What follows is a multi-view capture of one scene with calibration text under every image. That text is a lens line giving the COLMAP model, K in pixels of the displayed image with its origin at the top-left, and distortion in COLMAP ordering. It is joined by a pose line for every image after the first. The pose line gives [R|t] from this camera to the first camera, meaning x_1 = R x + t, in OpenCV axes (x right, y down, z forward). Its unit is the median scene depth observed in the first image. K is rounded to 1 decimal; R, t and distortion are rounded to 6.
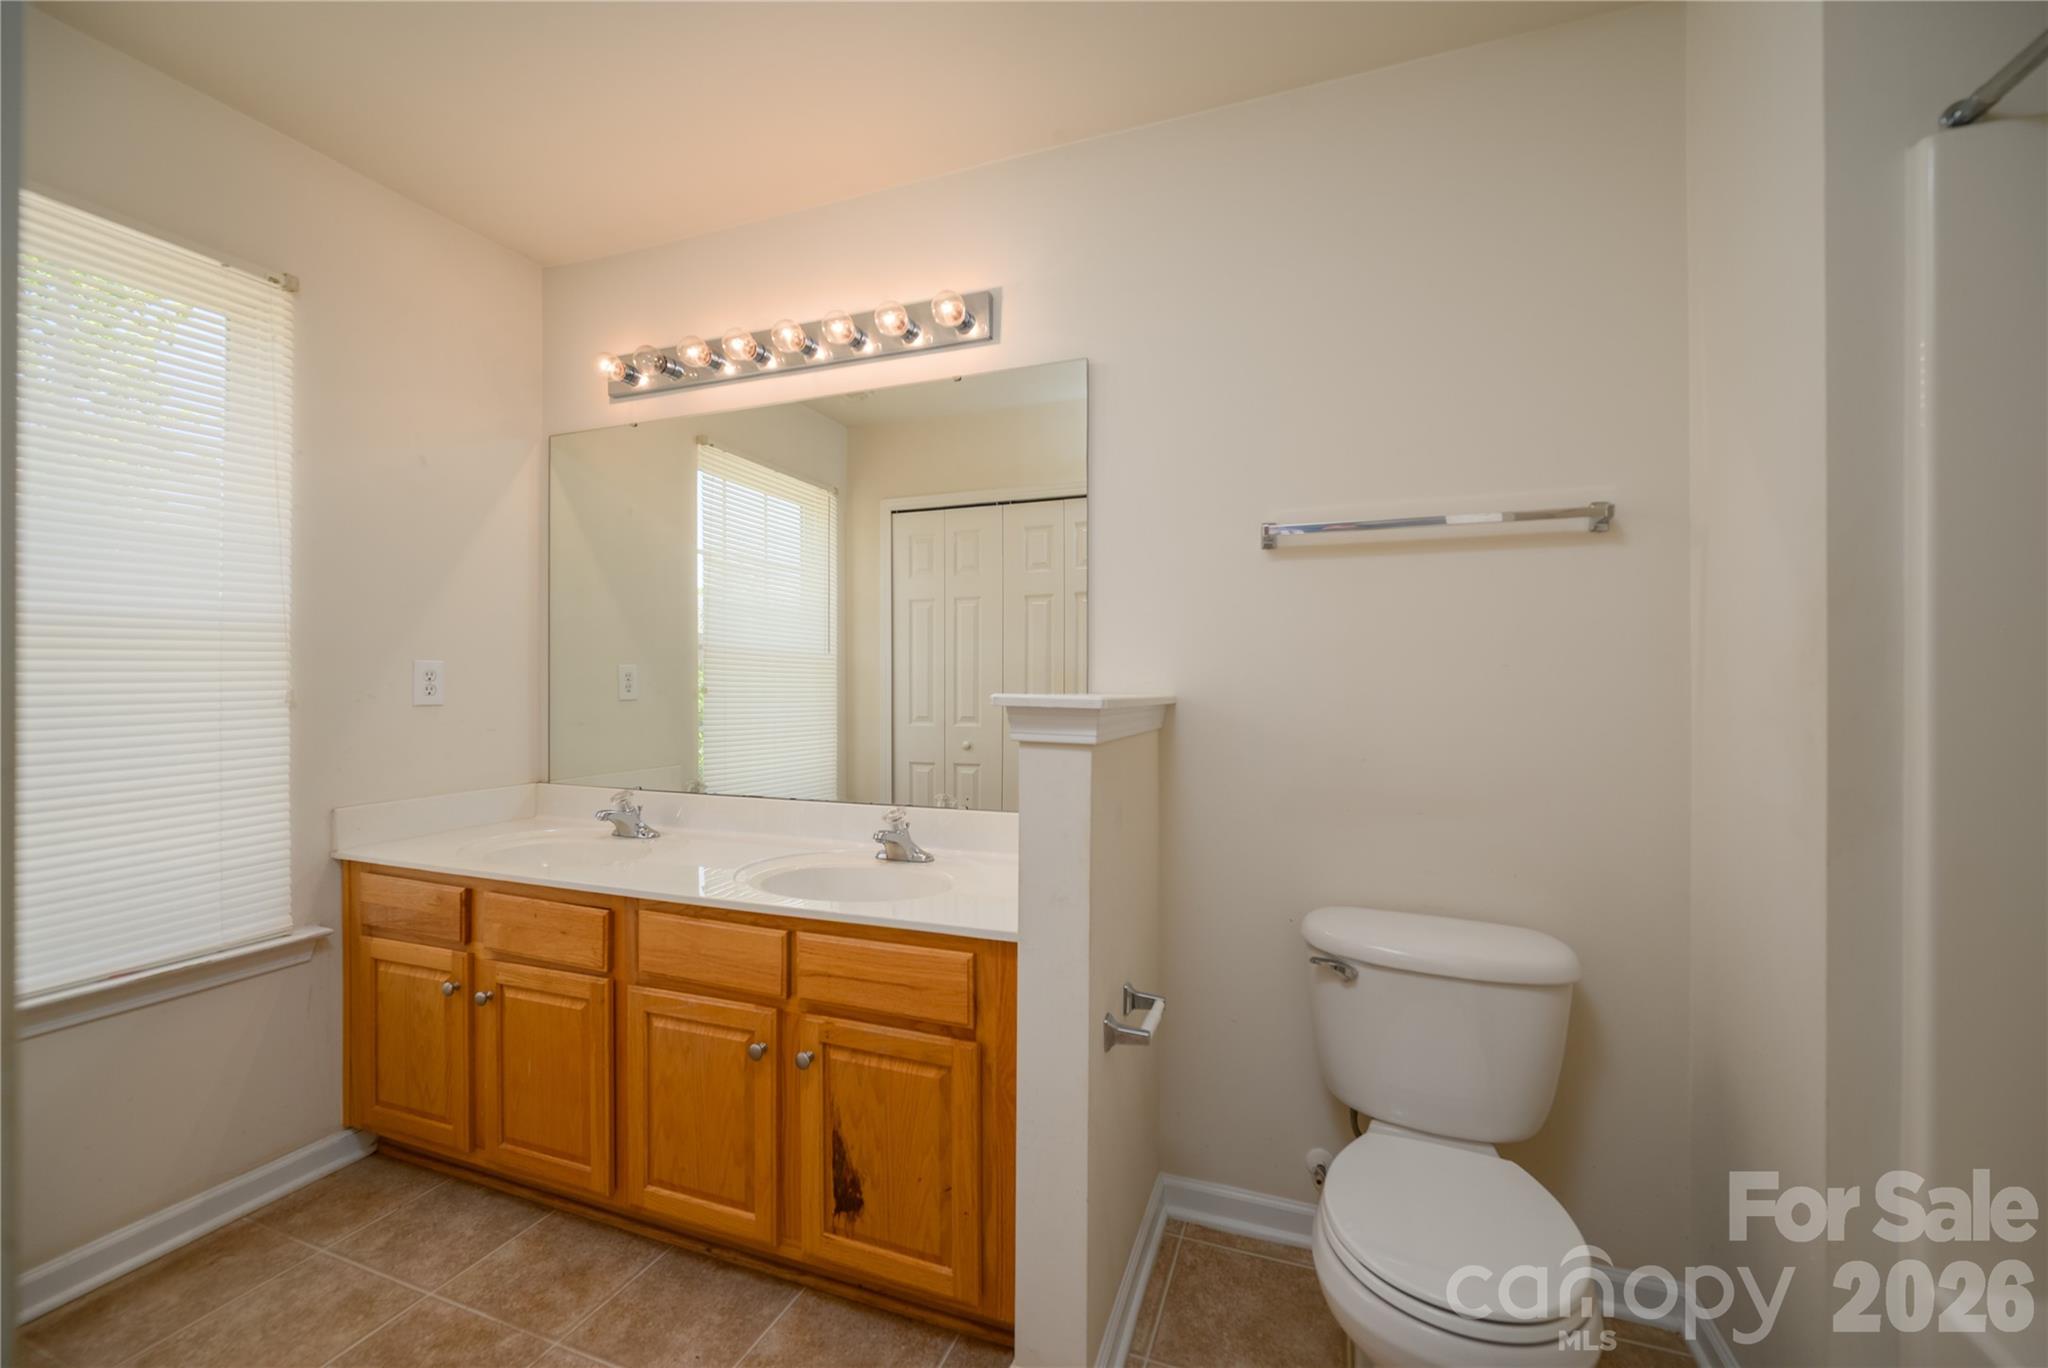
lens RADIAL K [[832.8, 0, 1021.0], [0, 832.8, 677.5], [0, 0, 1]] dist [-0.006489, 0.000091]
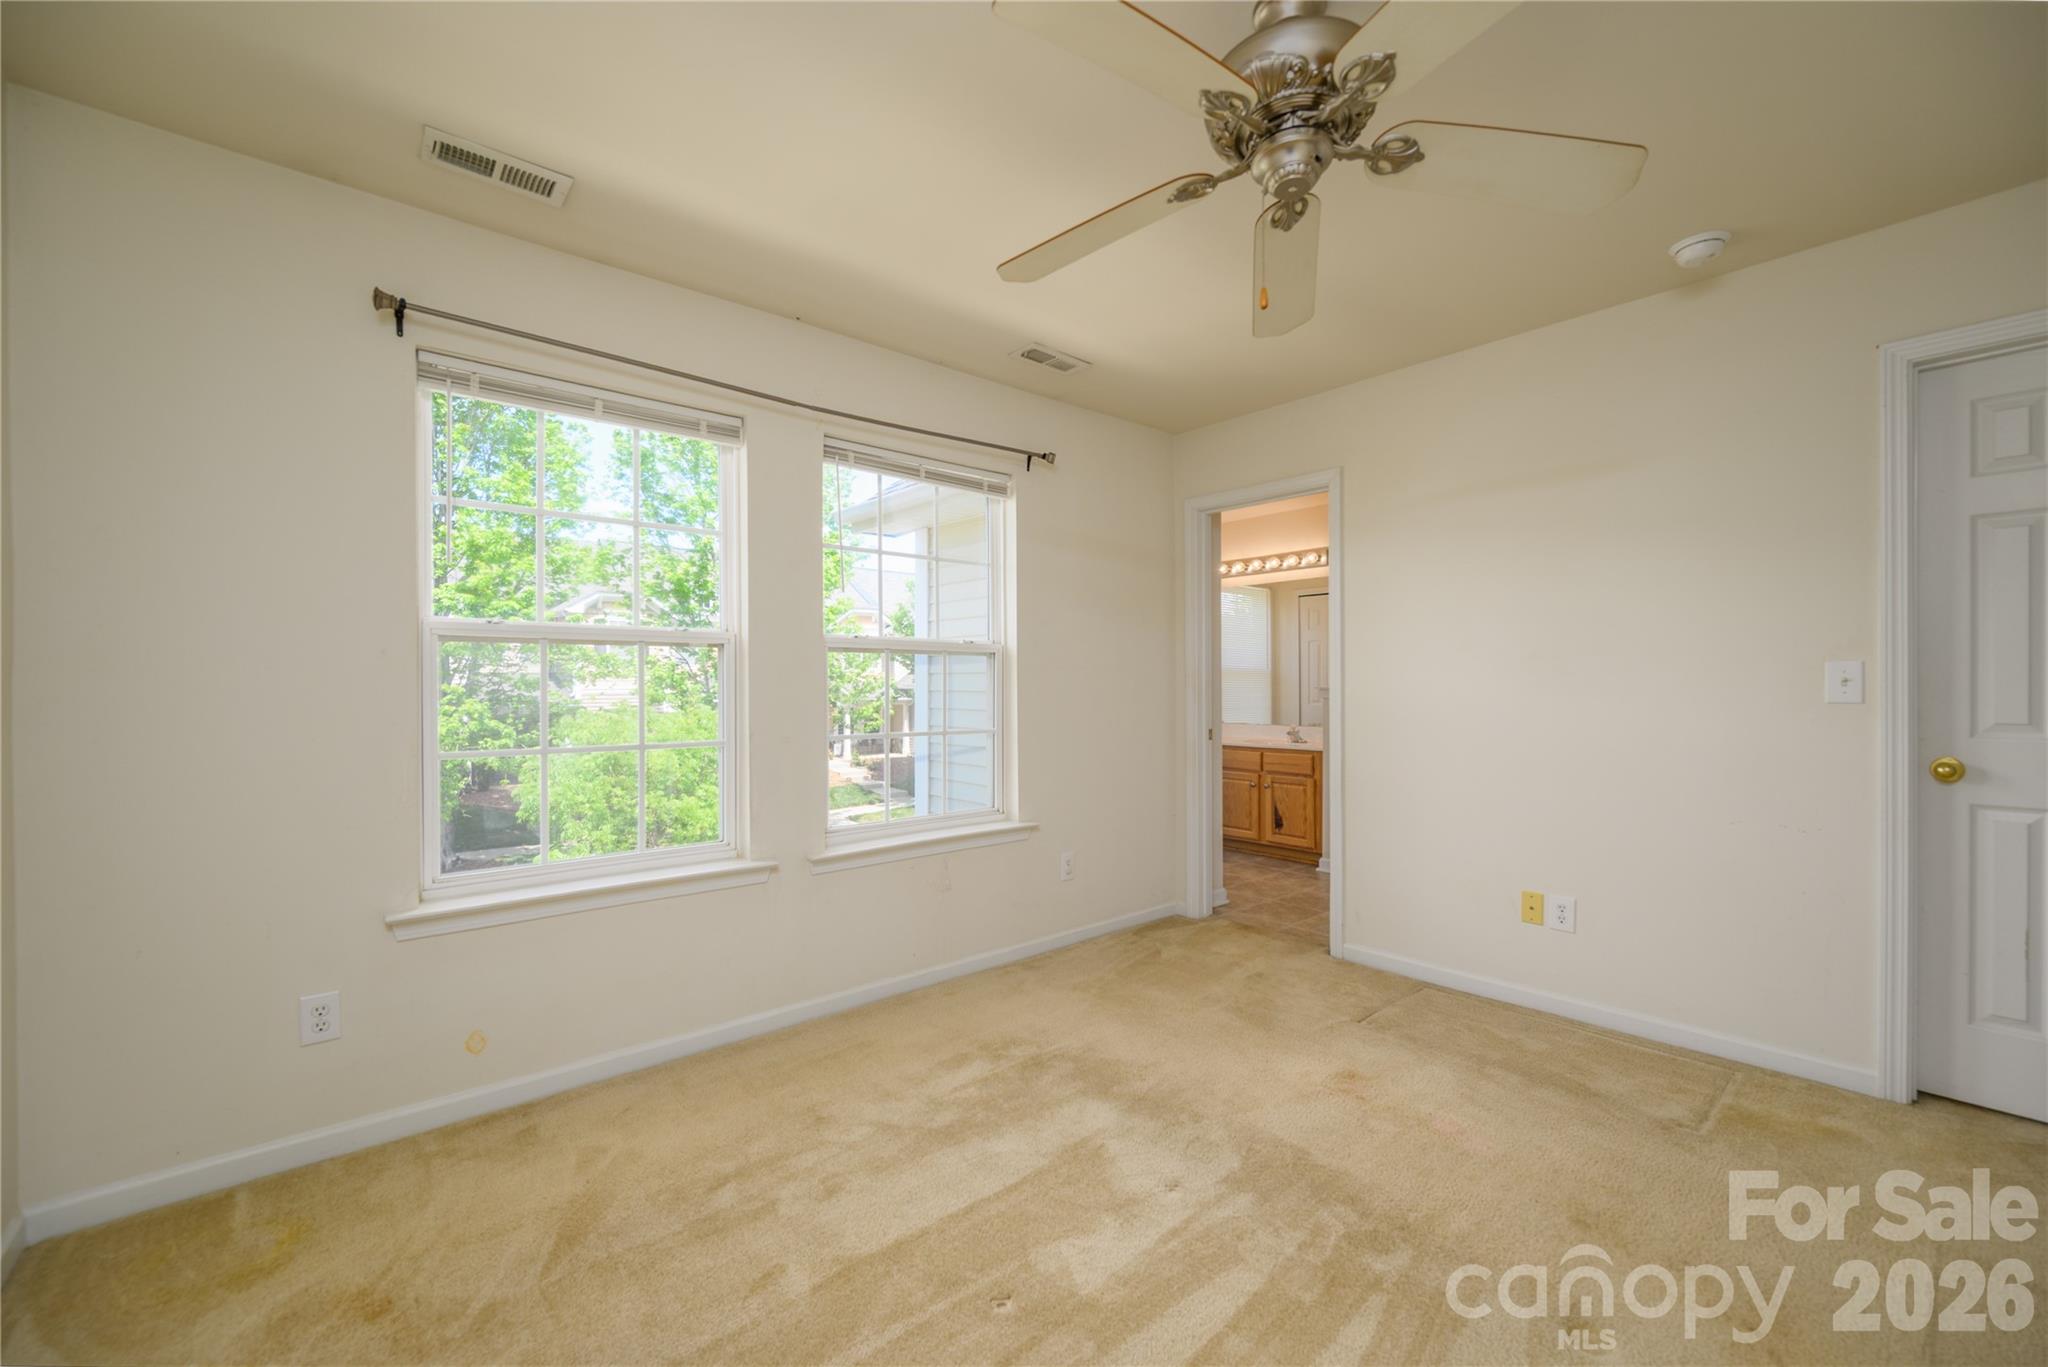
lens RADIAL K [[832.8, 0, 1021.0], [0, 832.8, 677.0], [0, 0, 1]] dist [-0.006489, 0.000091]
pose [[0.877359, -0.006774, -0.479786, 0.553261], [0.006545, 0.999976, -0.002150, -0.022975], [0.479790, -0.001253, 0.877383, -2.731523]]
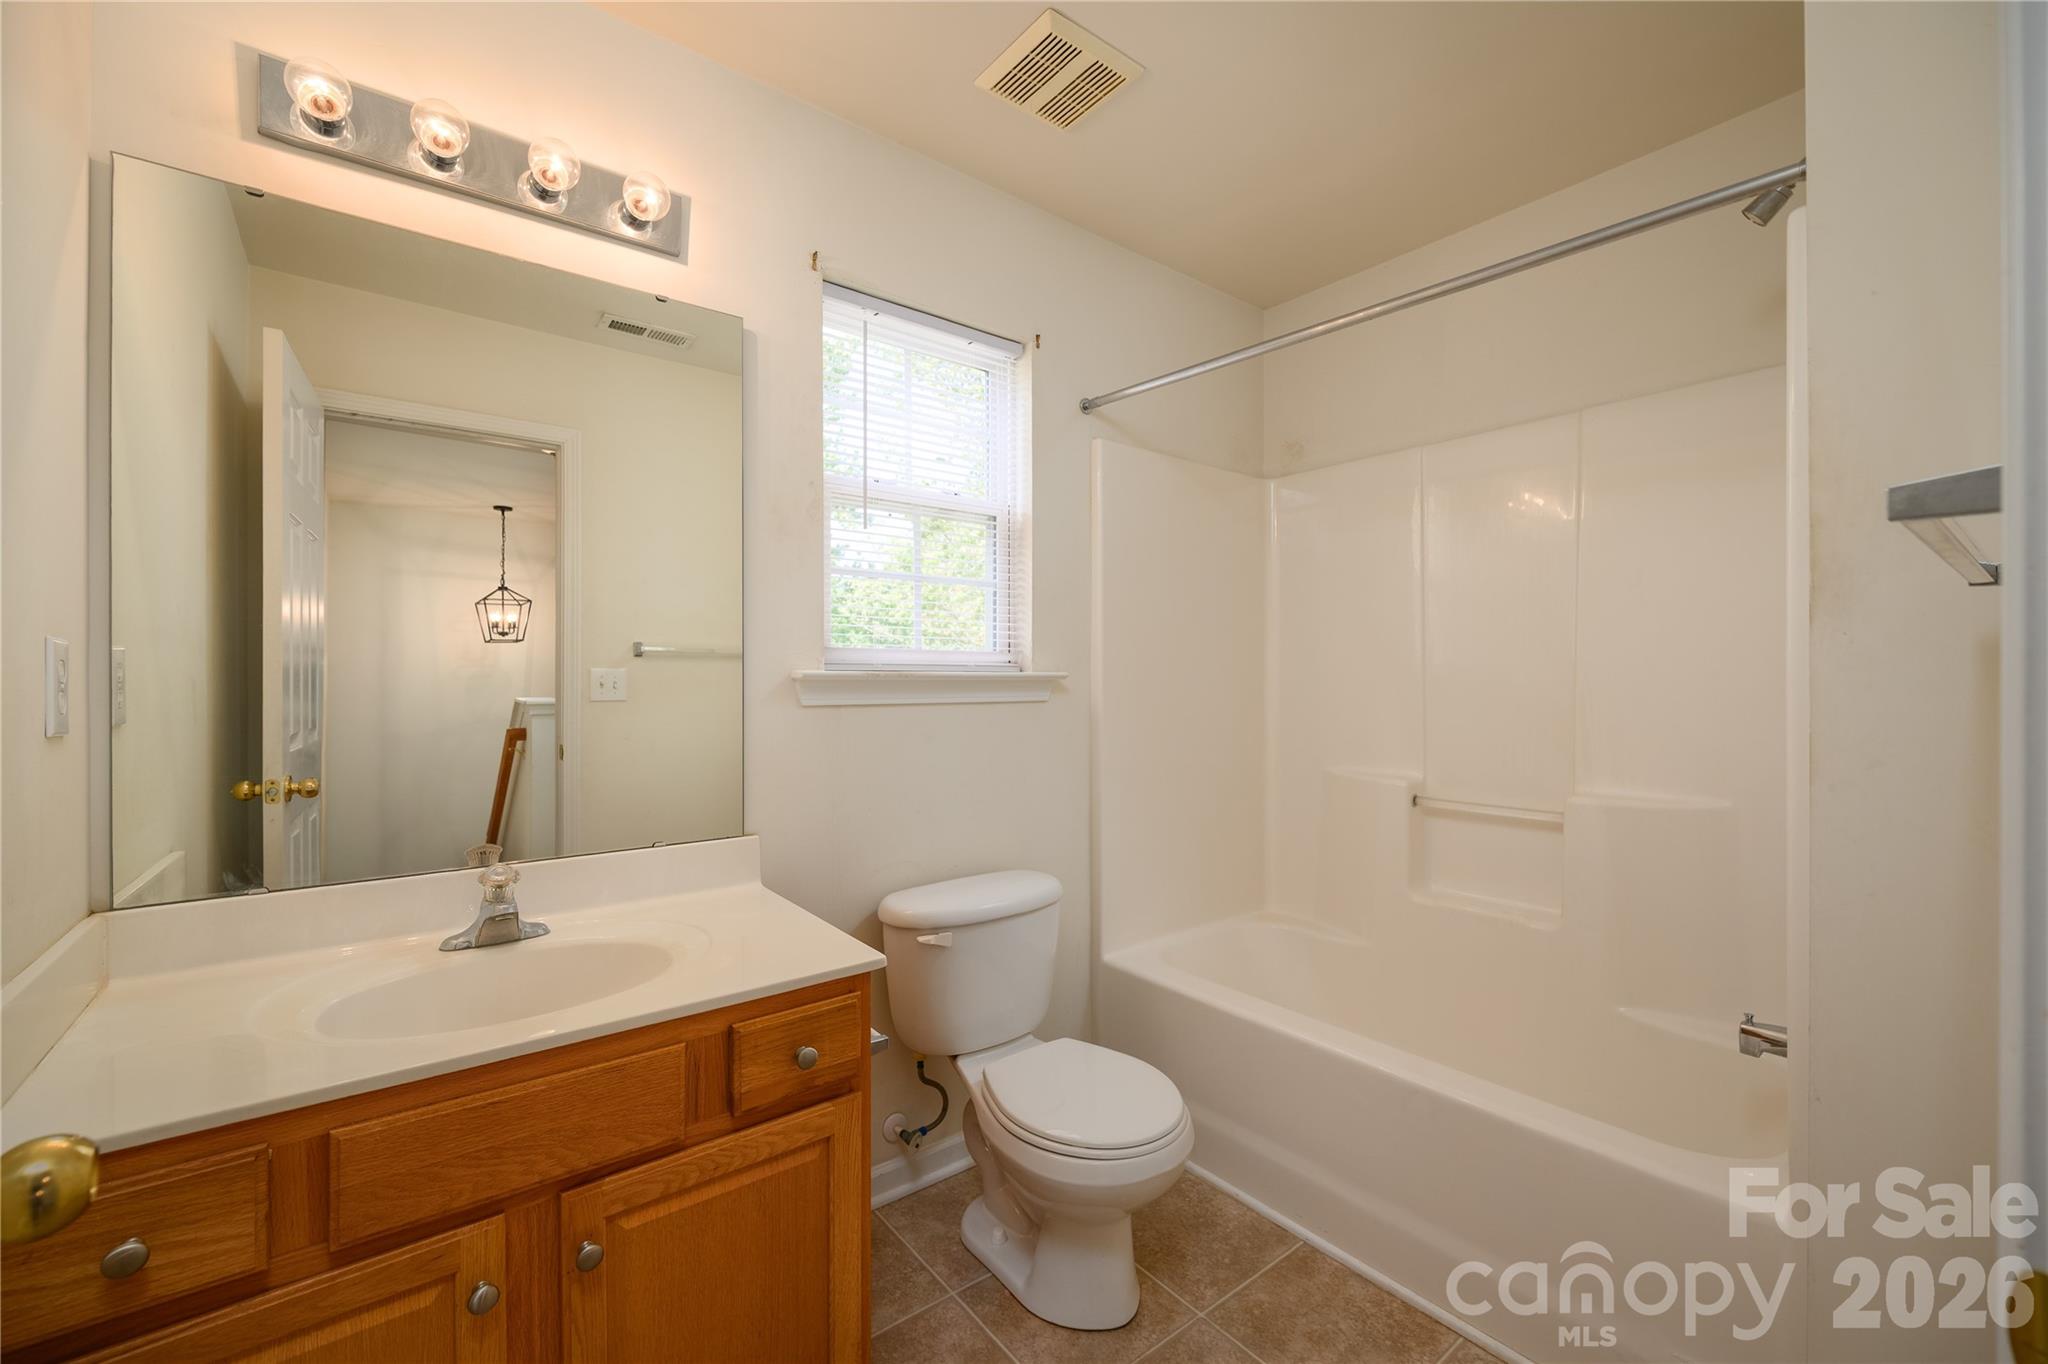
lens RADIAL K [[832.8, 0, 1021.0], [0, 832.8, 675.5], [0, 0, 1]] dist [-0.006489, 0.000091]
pose [[0.525419, -0.001642, 0.850842, -0.681324], [-0.001150, 0.999996, 0.002640, -0.007787], [-0.850843, -0.002365, 0.525415, 0.375173]]
